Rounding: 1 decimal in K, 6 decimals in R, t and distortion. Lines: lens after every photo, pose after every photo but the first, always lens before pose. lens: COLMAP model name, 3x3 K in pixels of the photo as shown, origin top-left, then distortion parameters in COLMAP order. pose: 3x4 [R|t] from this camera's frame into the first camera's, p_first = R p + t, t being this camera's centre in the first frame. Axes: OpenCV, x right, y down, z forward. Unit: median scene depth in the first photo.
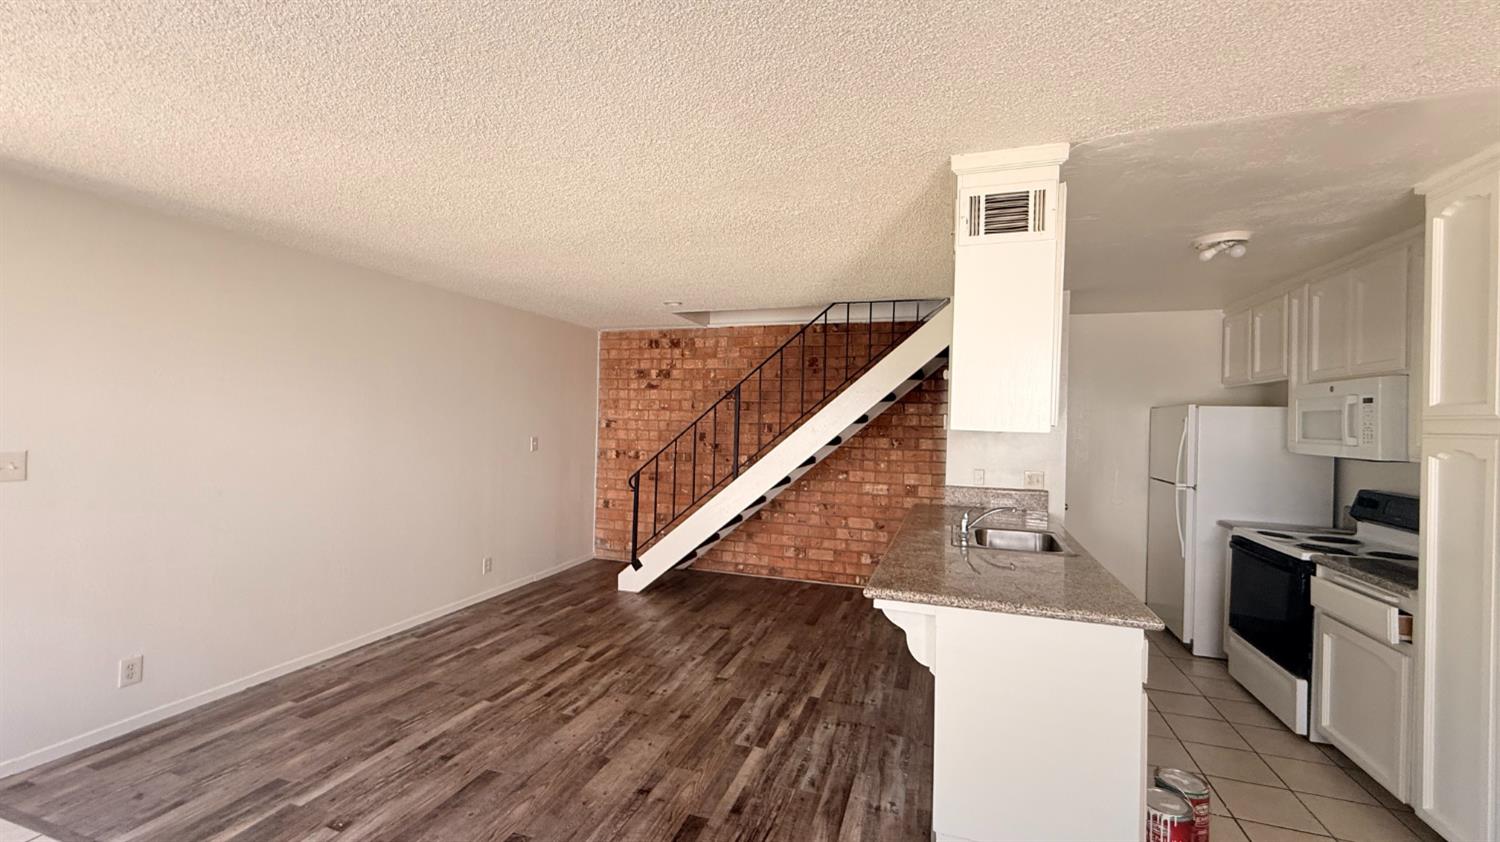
lens RADIAL K [[603.1, 0, 743.2], [0, 603.1, 420.3], [0, 0, 1]] dist [0.000467, 0.000014]
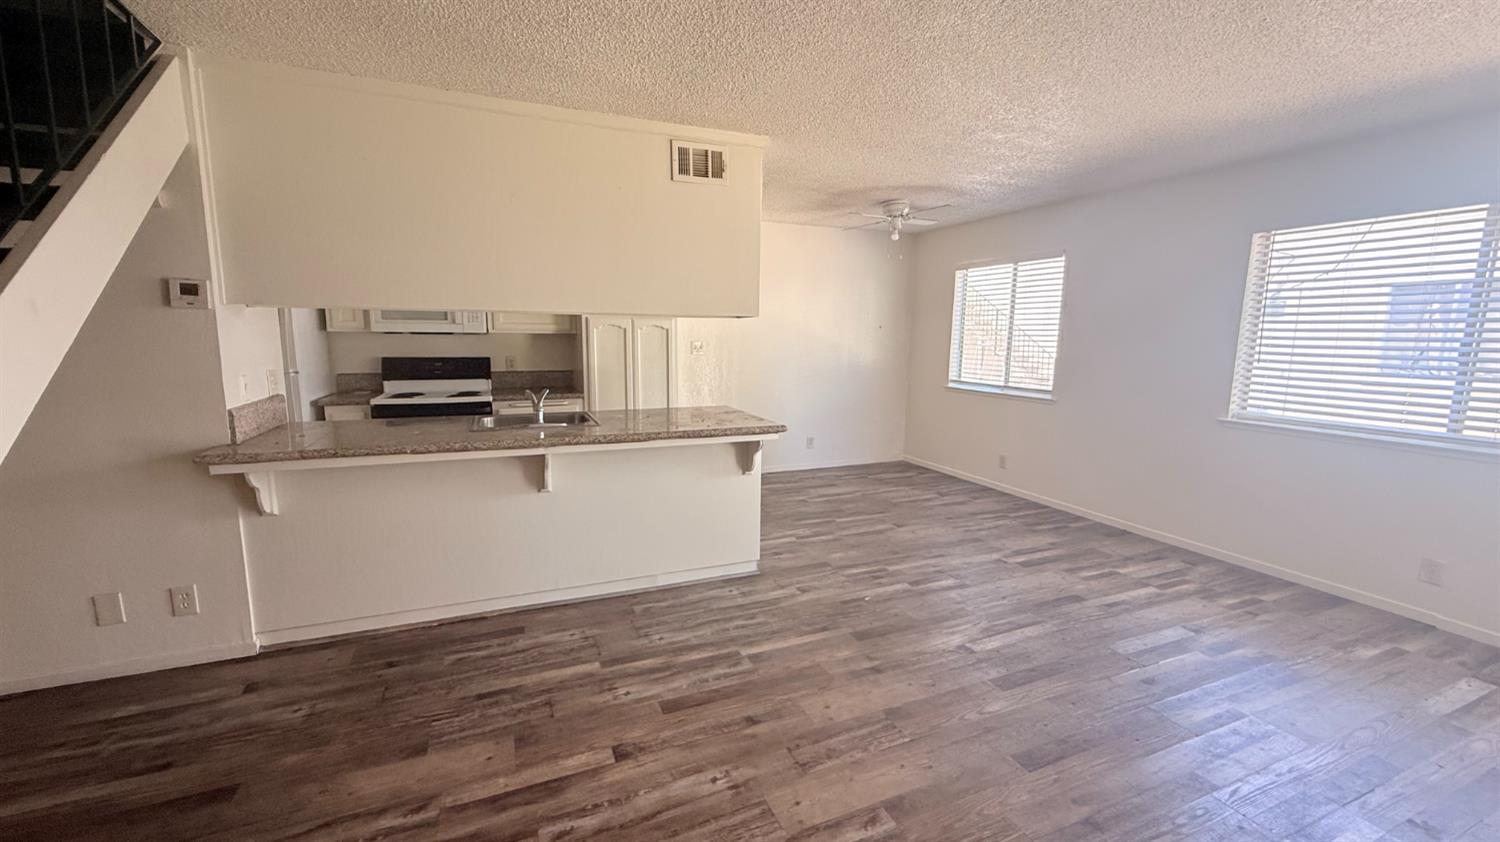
lens RADIAL K [[603.1, 0, 743.2], [0, 603.1, 420.3], [0, 0, 1]] dist [0.000467, 0.000014]
pose [[-0.669847, -0.133919, 0.730322, -0.576463], [-0.024606, 0.987064, 0.158430, 0.022653], [-0.742091, 0.088154, -0.664477, 1.472502]]
